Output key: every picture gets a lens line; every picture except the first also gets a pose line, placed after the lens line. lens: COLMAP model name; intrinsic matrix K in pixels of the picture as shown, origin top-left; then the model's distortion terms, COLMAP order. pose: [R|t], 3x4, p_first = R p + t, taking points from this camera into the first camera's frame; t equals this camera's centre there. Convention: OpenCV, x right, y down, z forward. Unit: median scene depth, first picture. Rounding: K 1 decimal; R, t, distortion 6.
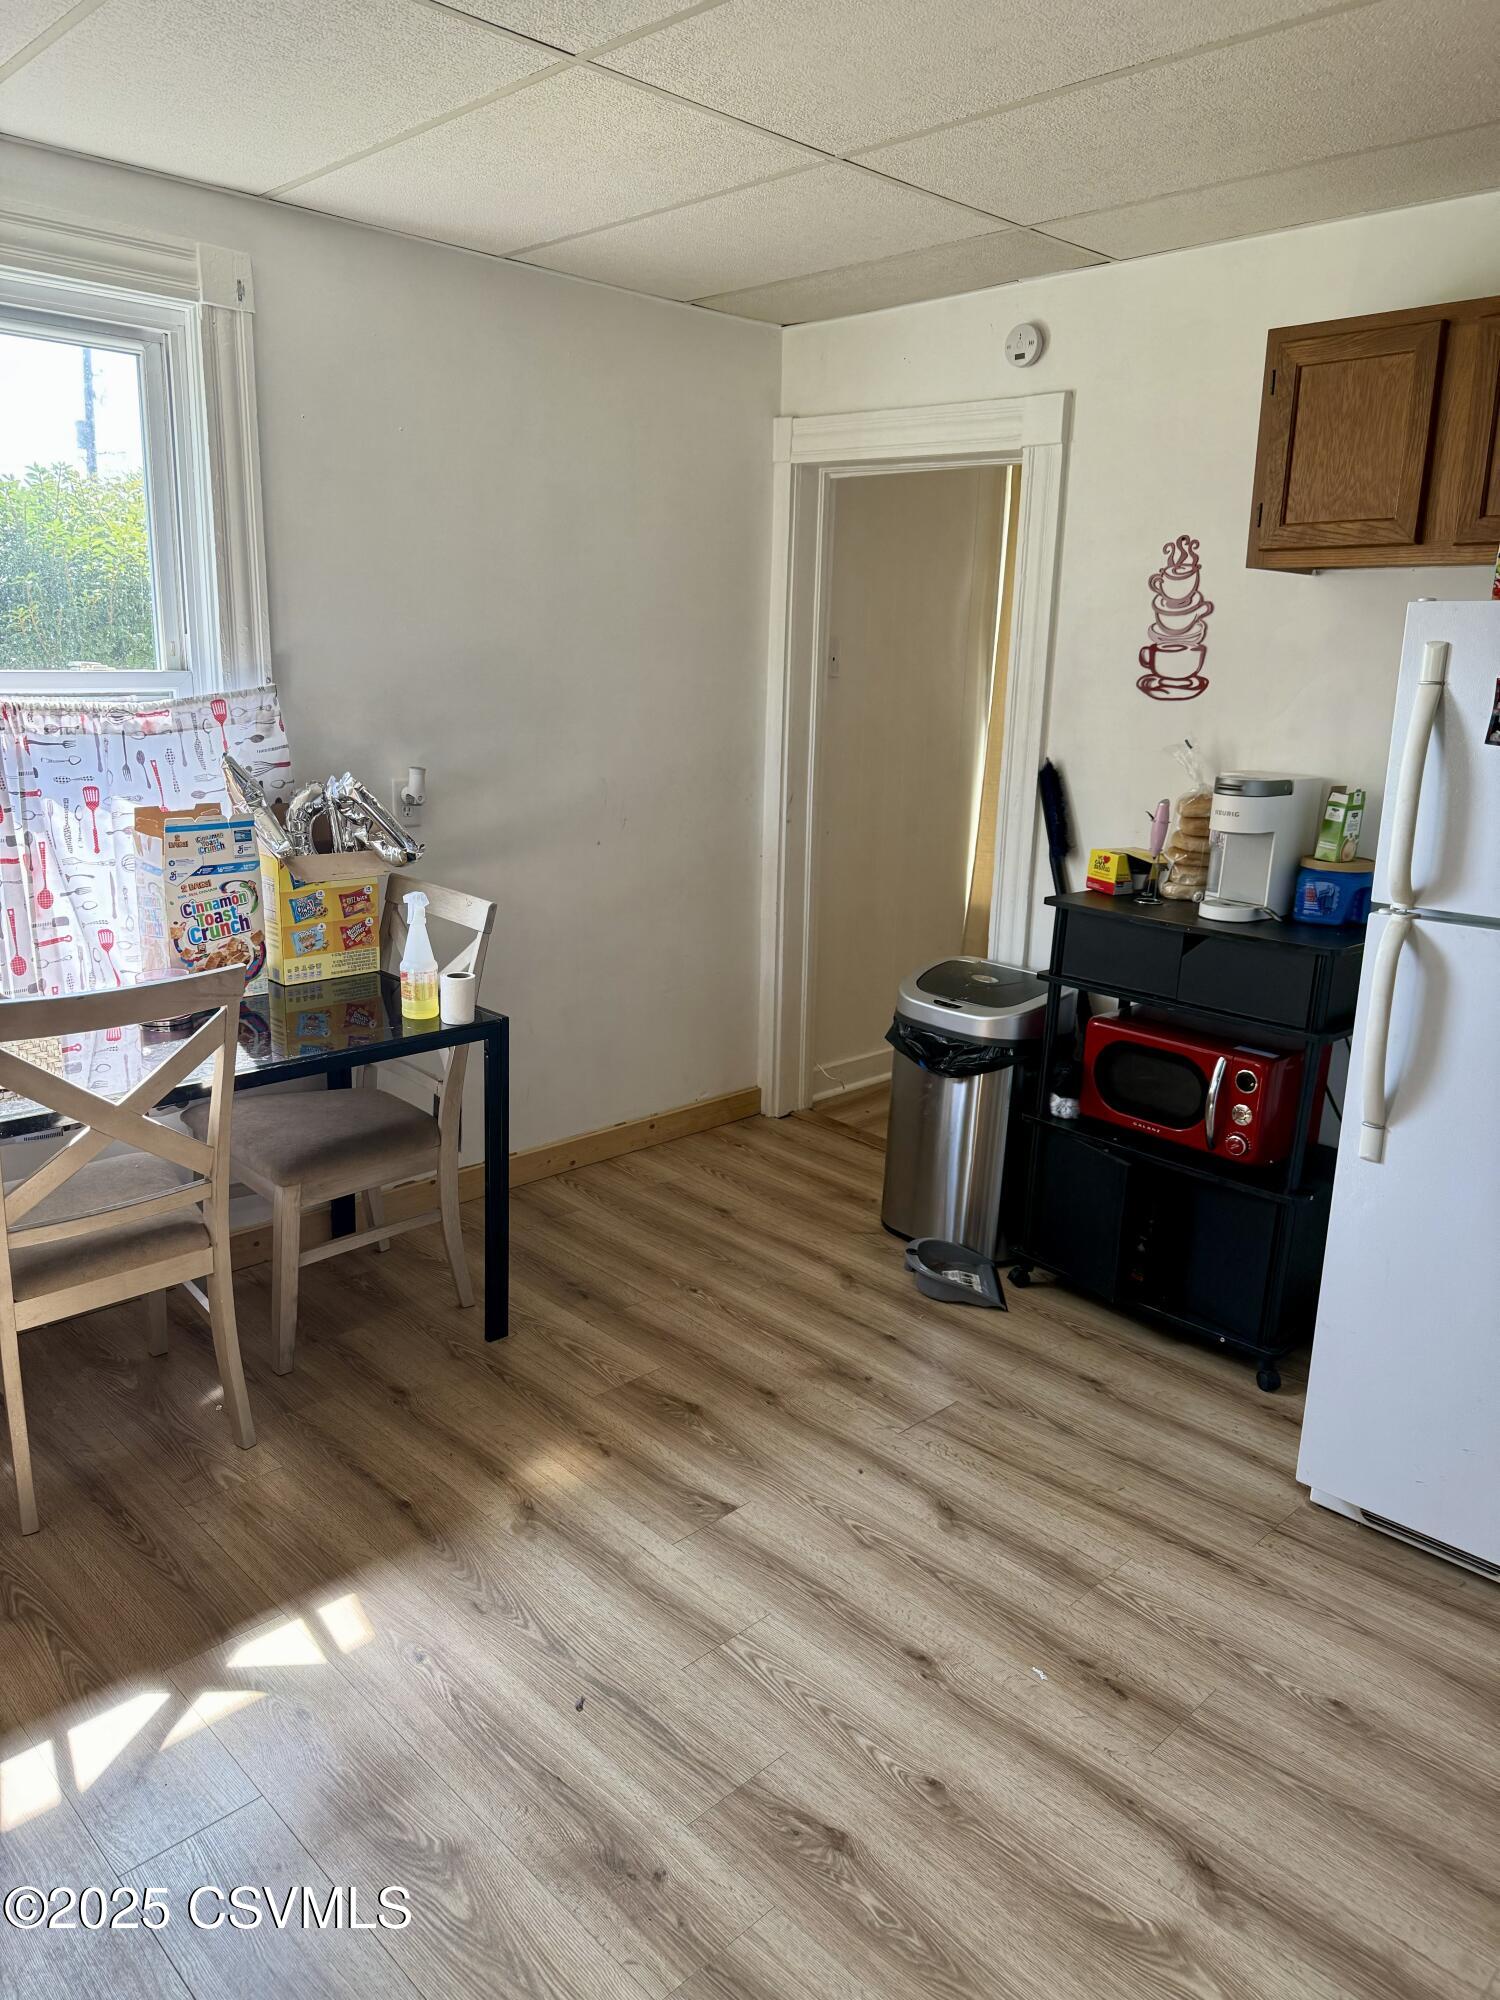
lens RADIAL K [[1432.3, 0, 743.5], [0, 1432.3, 990.6], [0, 0, 1]] dist [0.072076, -0.005783]
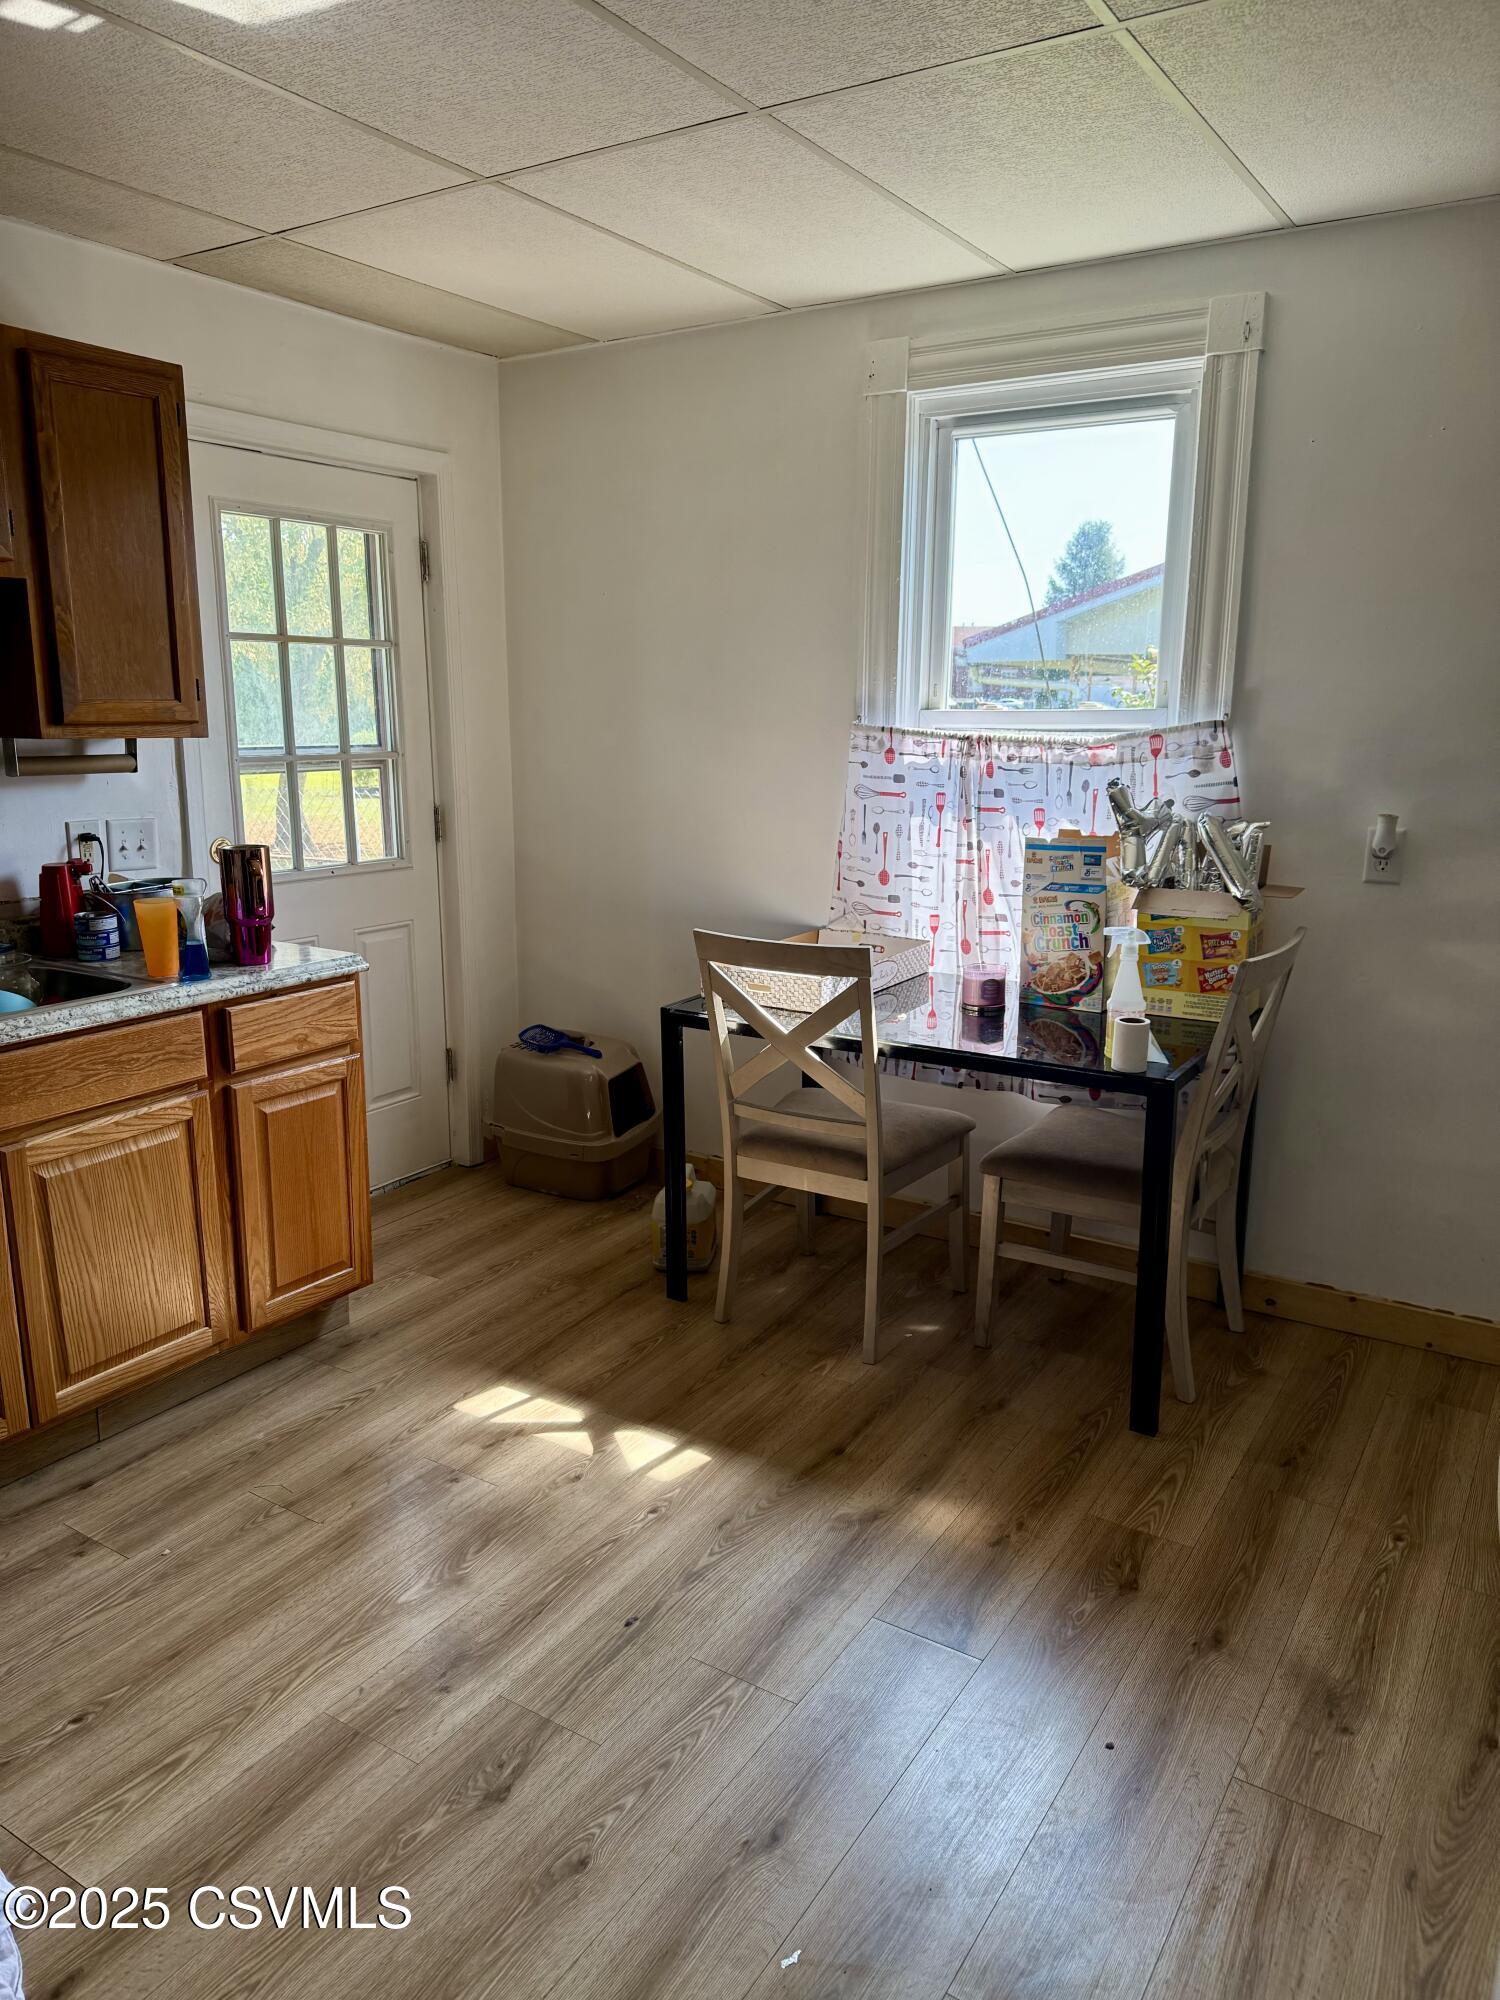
lens RADIAL K [[1432.3, 0, 744.1], [0, 1432.3, 1003.0], [0, 0, 1]] dist [0.072076, -0.005783]
pose [[0.234282, 0.176880, -0.955942, 0.631418], [-0.228031, 0.965875, 0.122832, -0.077817], [0.945047, 0.189207, 0.266621, 0.503652]]
